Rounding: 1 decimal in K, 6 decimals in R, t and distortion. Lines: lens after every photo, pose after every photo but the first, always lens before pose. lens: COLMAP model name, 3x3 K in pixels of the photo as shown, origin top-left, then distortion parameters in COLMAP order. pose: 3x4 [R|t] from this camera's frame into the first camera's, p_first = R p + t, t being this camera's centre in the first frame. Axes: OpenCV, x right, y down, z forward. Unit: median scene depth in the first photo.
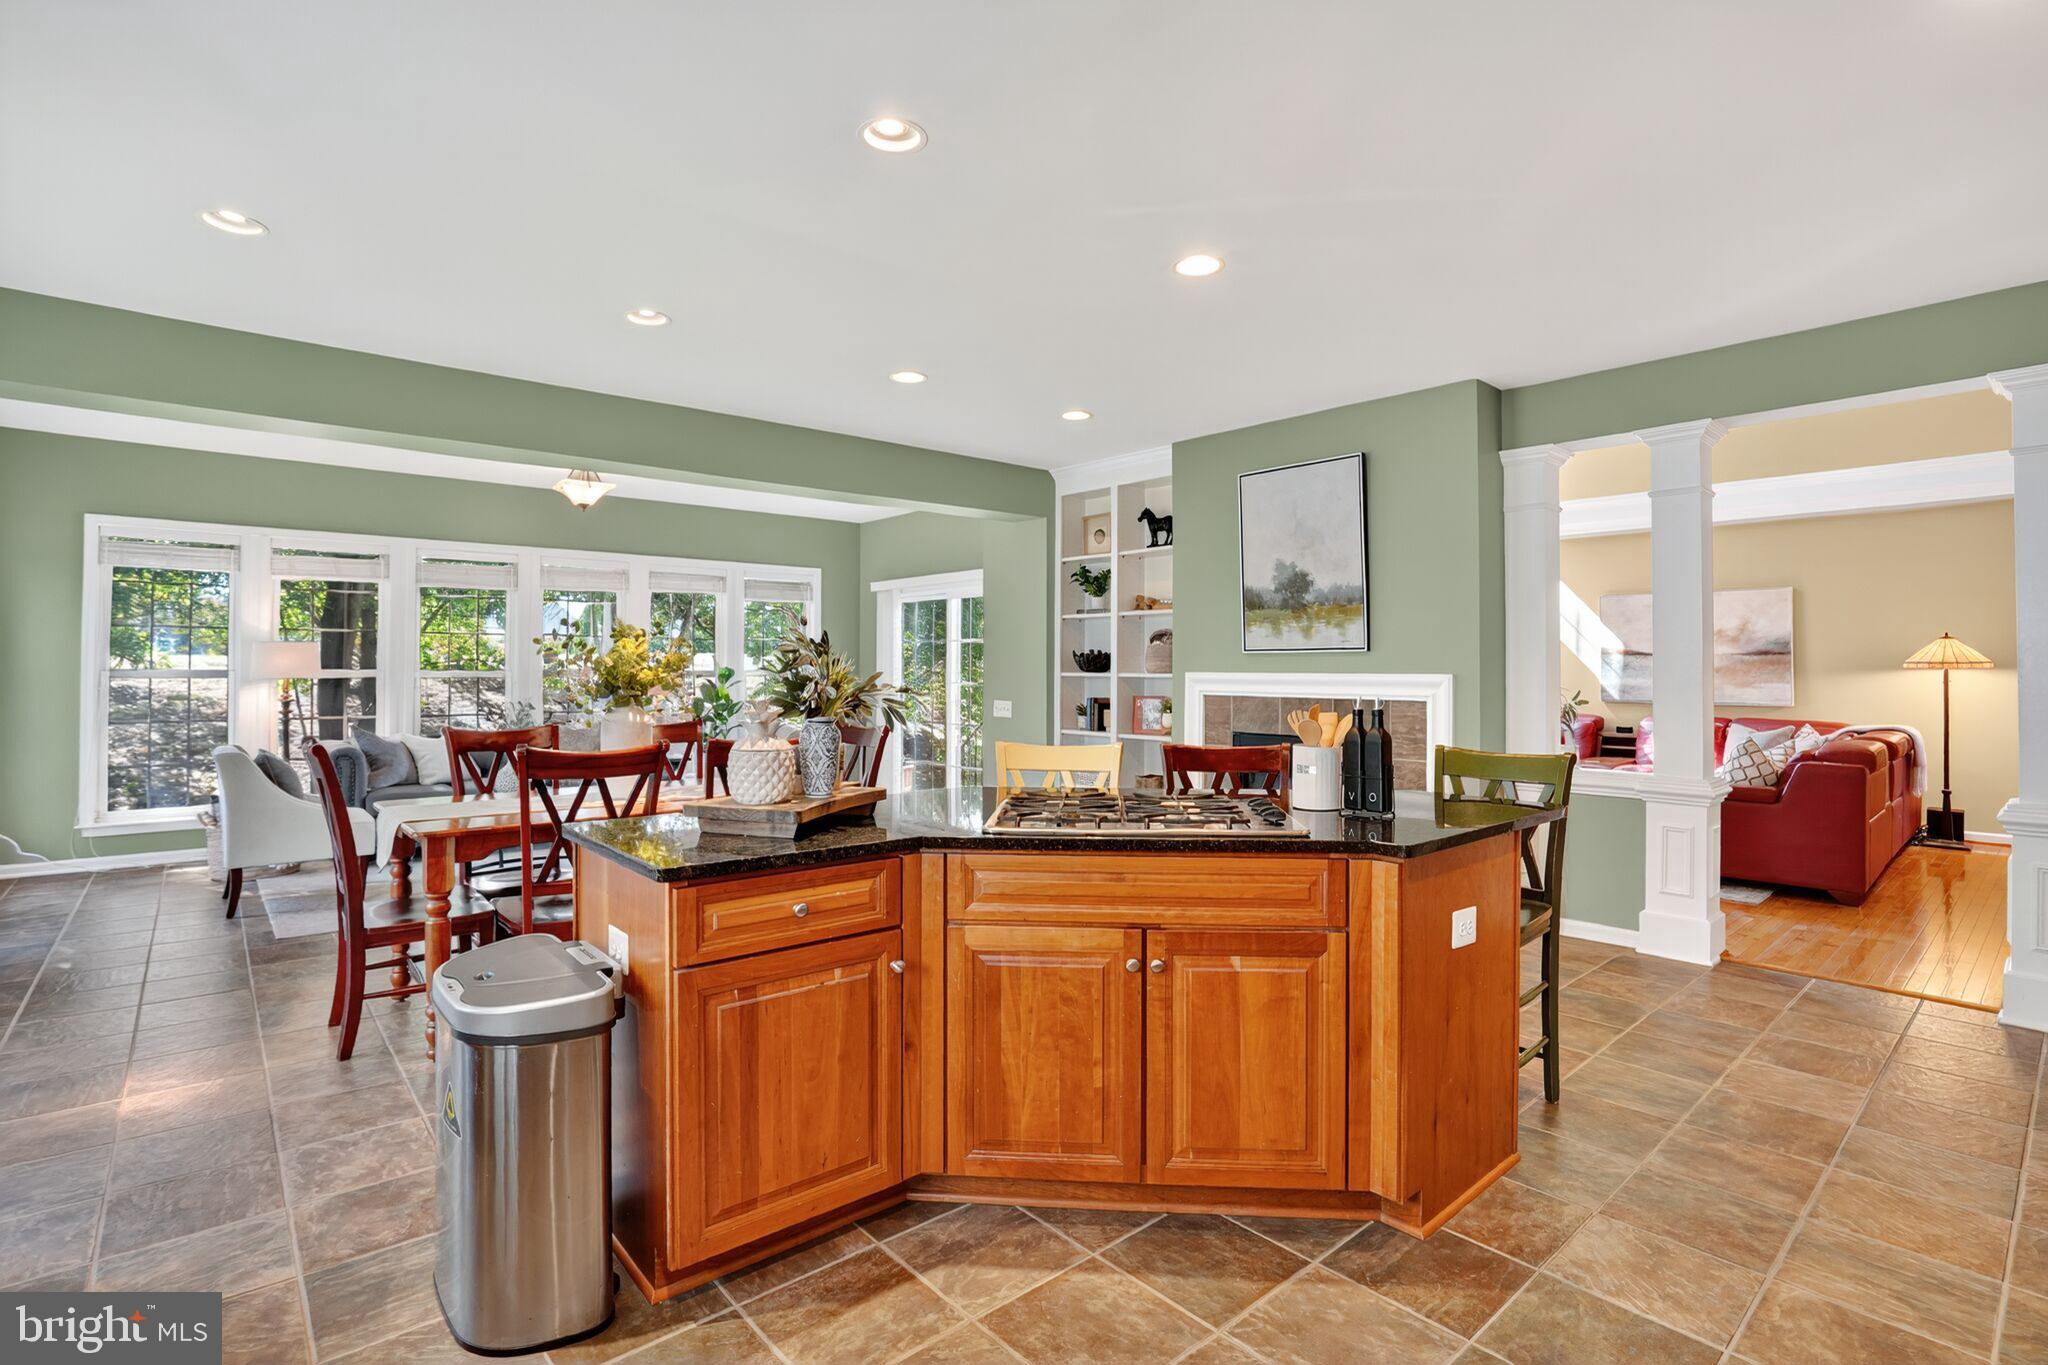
lens RADIAL K [[975.2, 0, 1034.1], [0, 975.2, 670.4], [0, 0, 1]] dist [-0.052822, 0.017826]
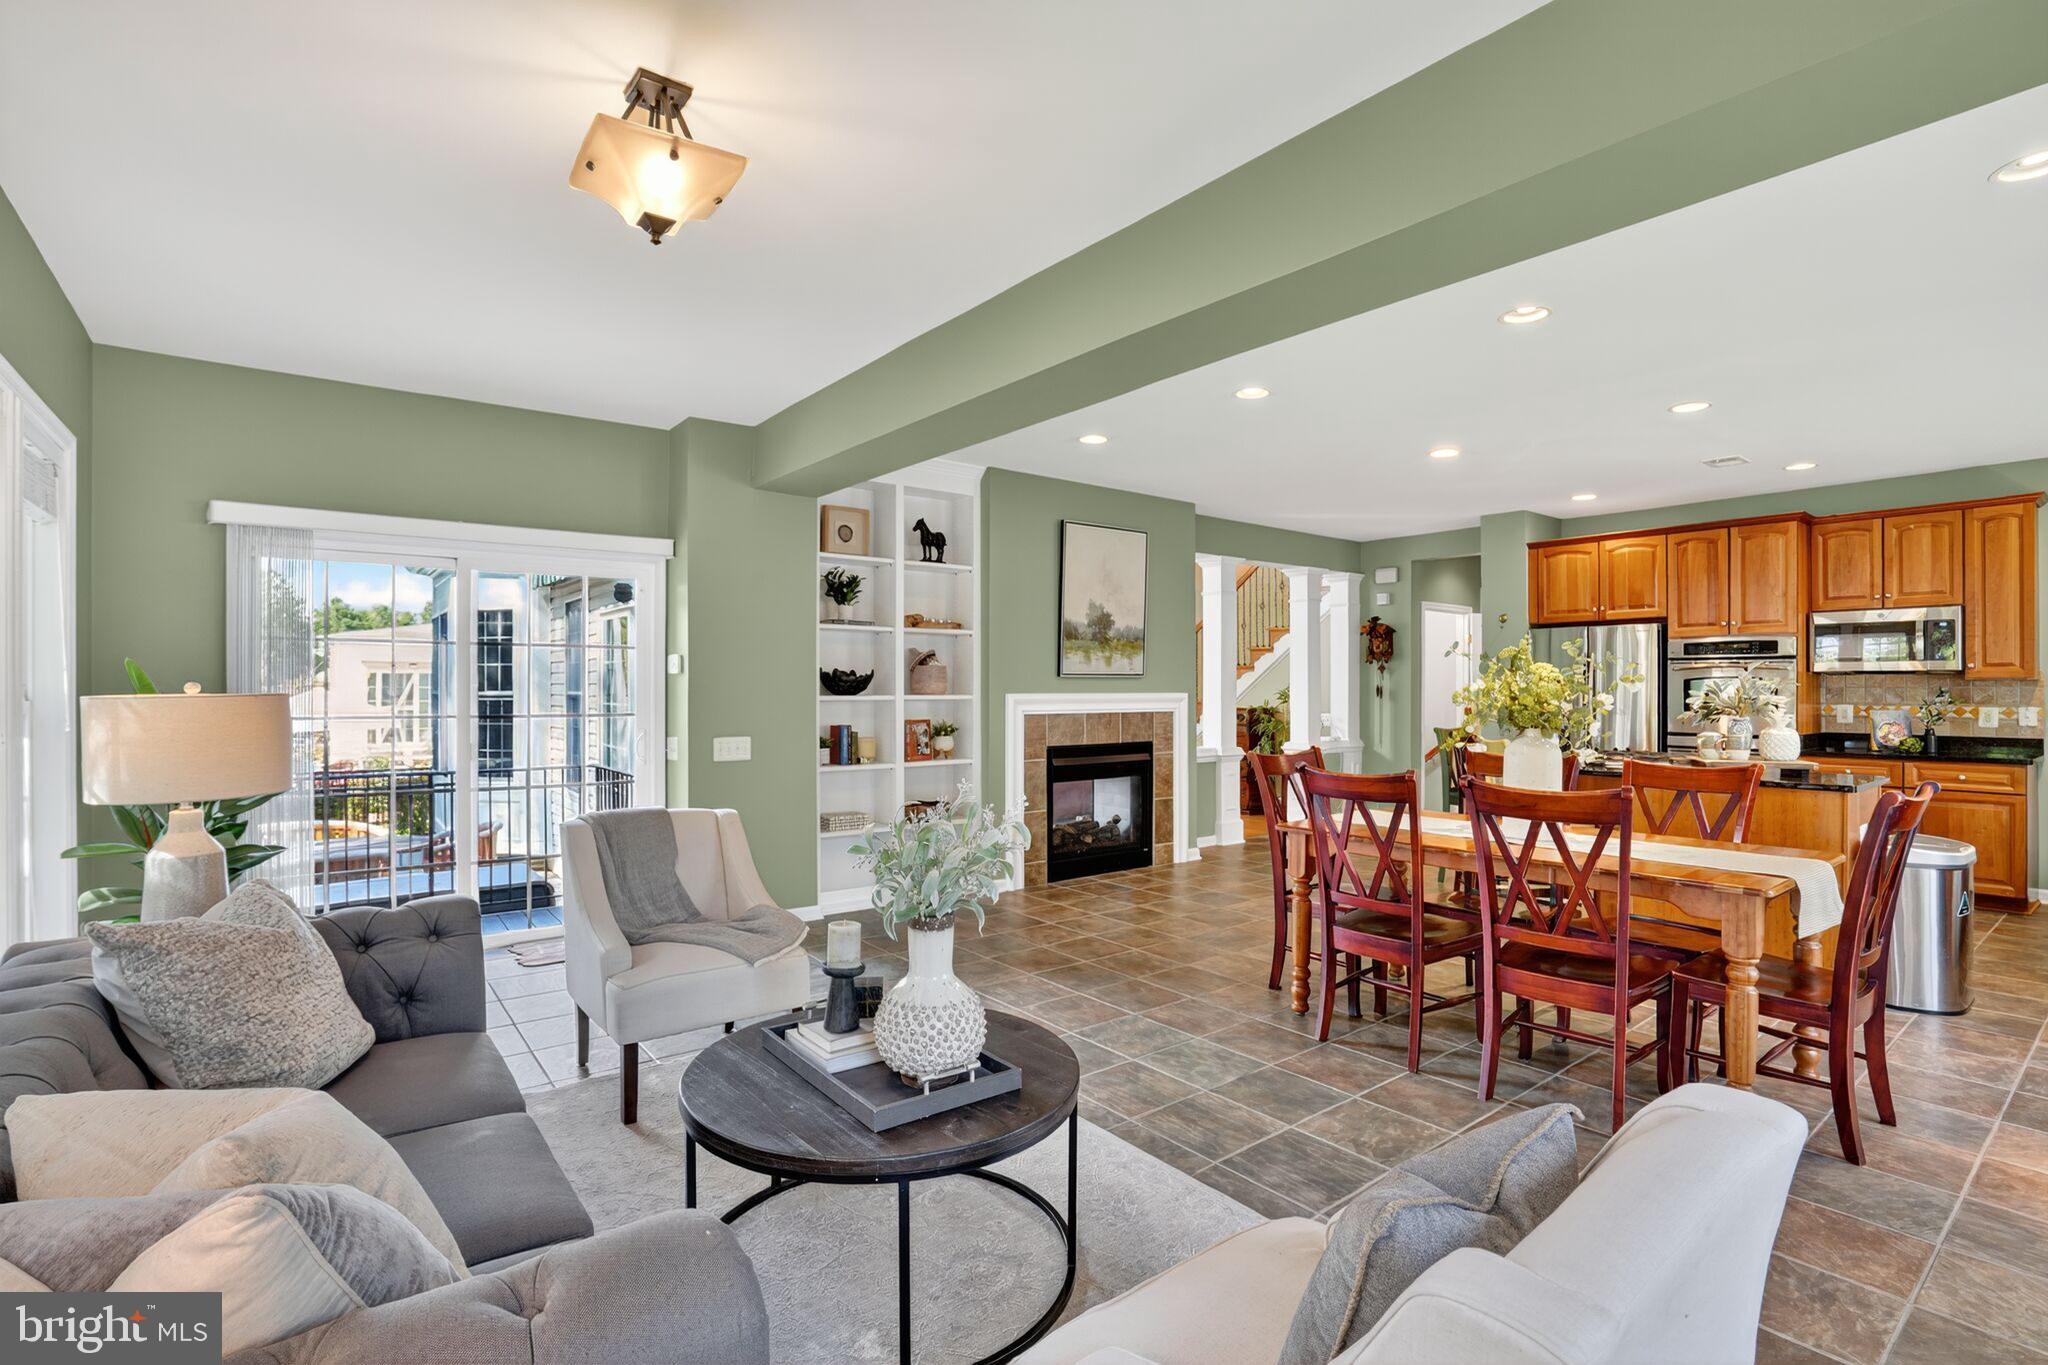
lens RADIAL K [[959.5, 0, 1024.0], [0, 959.5, 682.5], [0, 0, 1]] dist [-0.046176, 0.017102]
pose [[0.067169, -0.002150, 0.997739, -0.894334], [-0.000519, 0.999997, 0.002190, -0.012670], [-0.997741, -0.000665, 0.067168, 0.940462]]
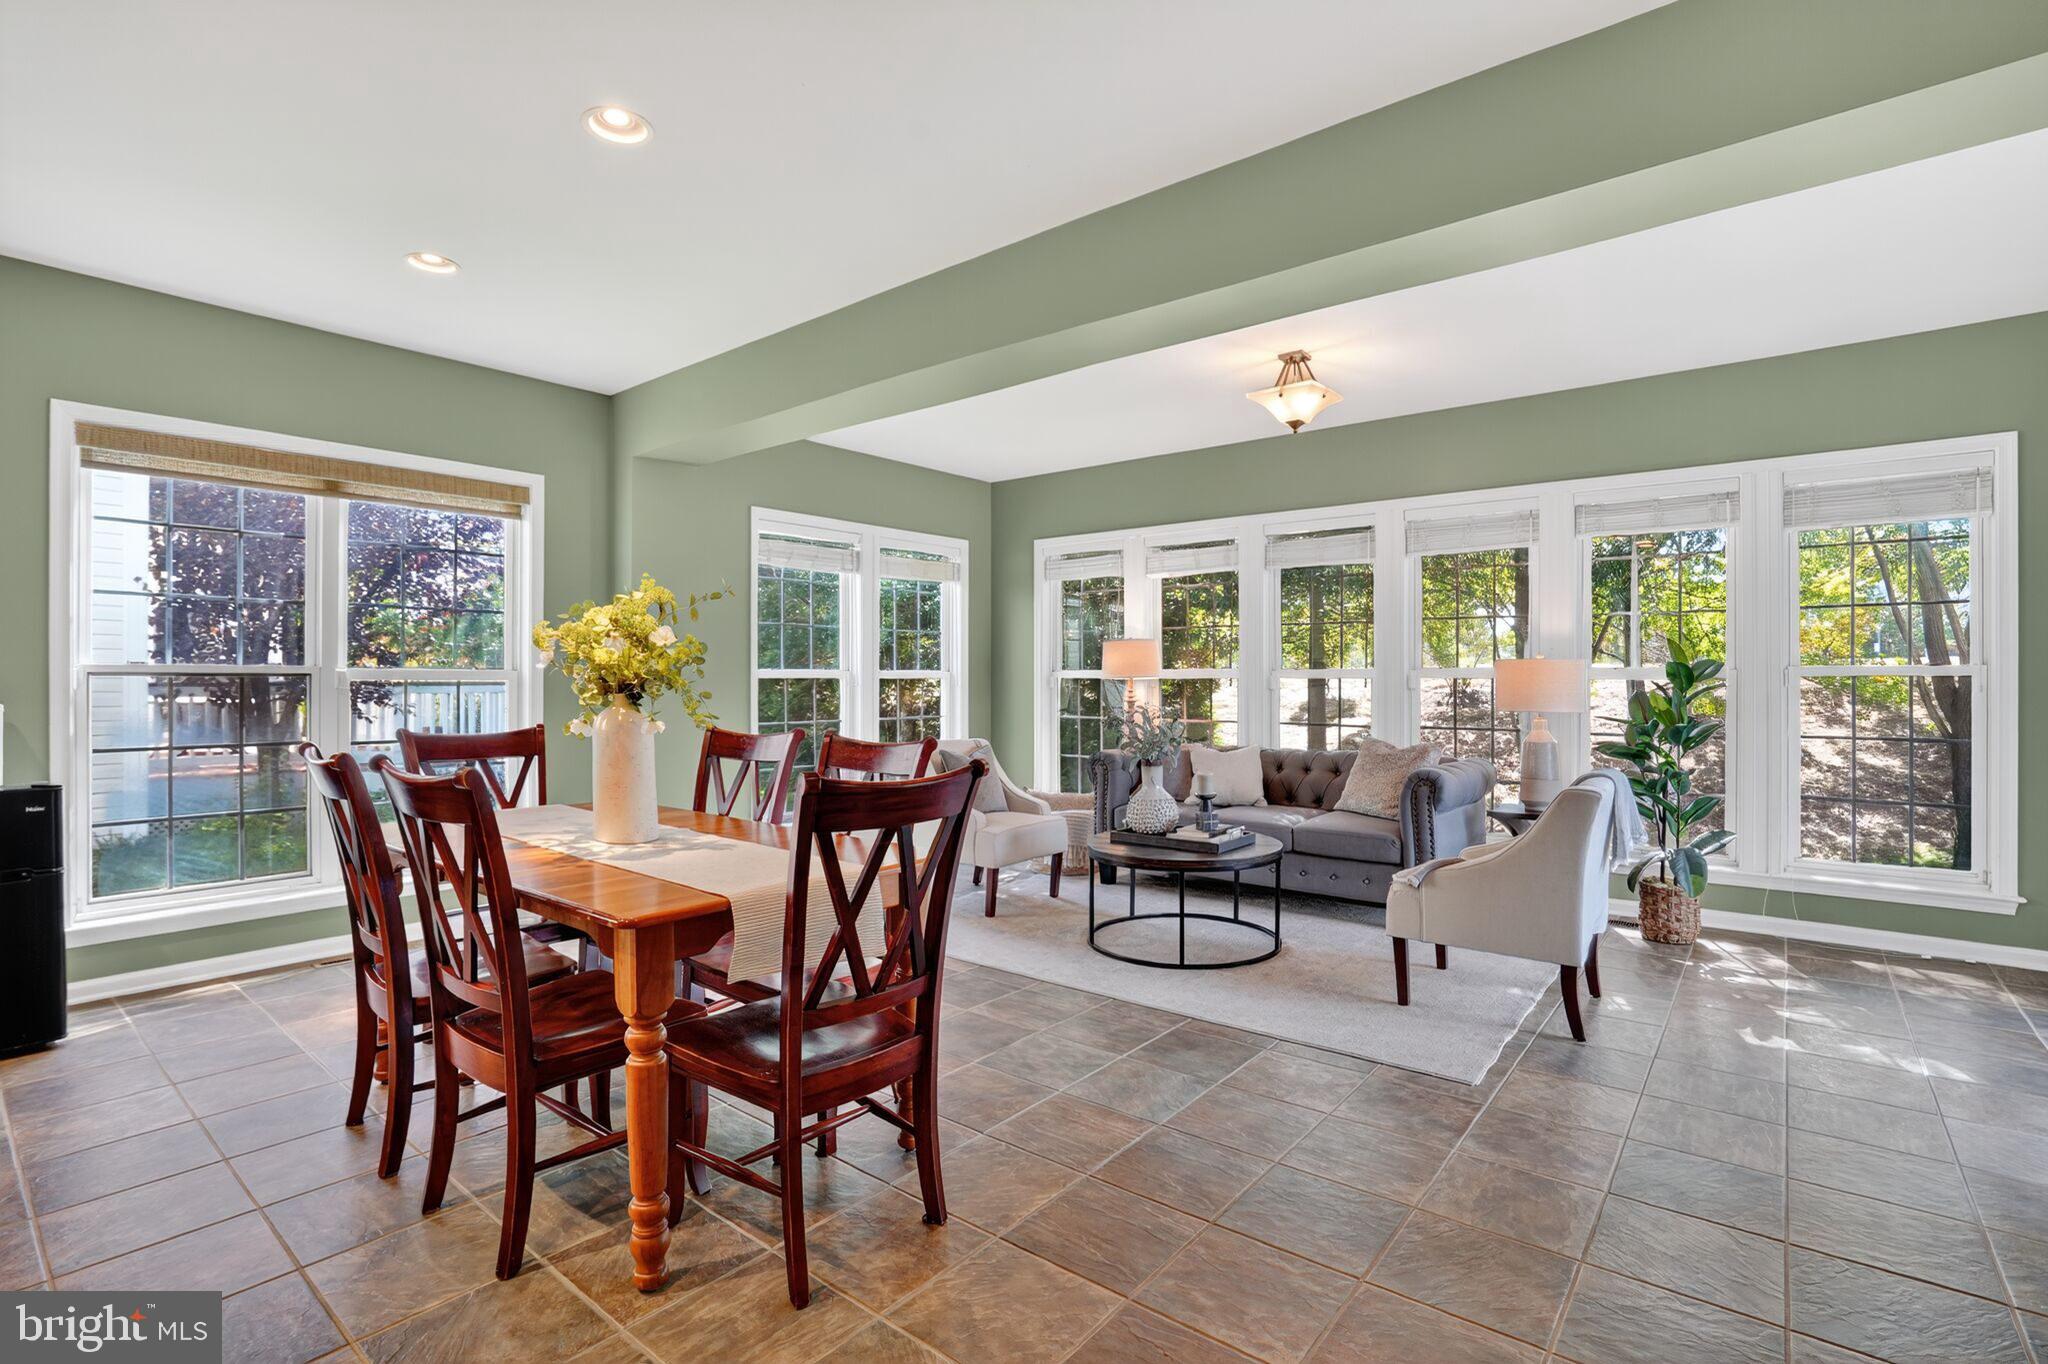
lens RADIAL K [[959.5, 0, 1024.0], [0, 959.5, 682.0], [0, 0, 1]] dist [-0.046176, 0.017102]
pose [[0.167595, 0.000990, -0.985855, 0.194484], [0.002672, 0.999995, 0.001459, 0.012400], [0.985852, -0.002878, 0.167591, 0.772505]]
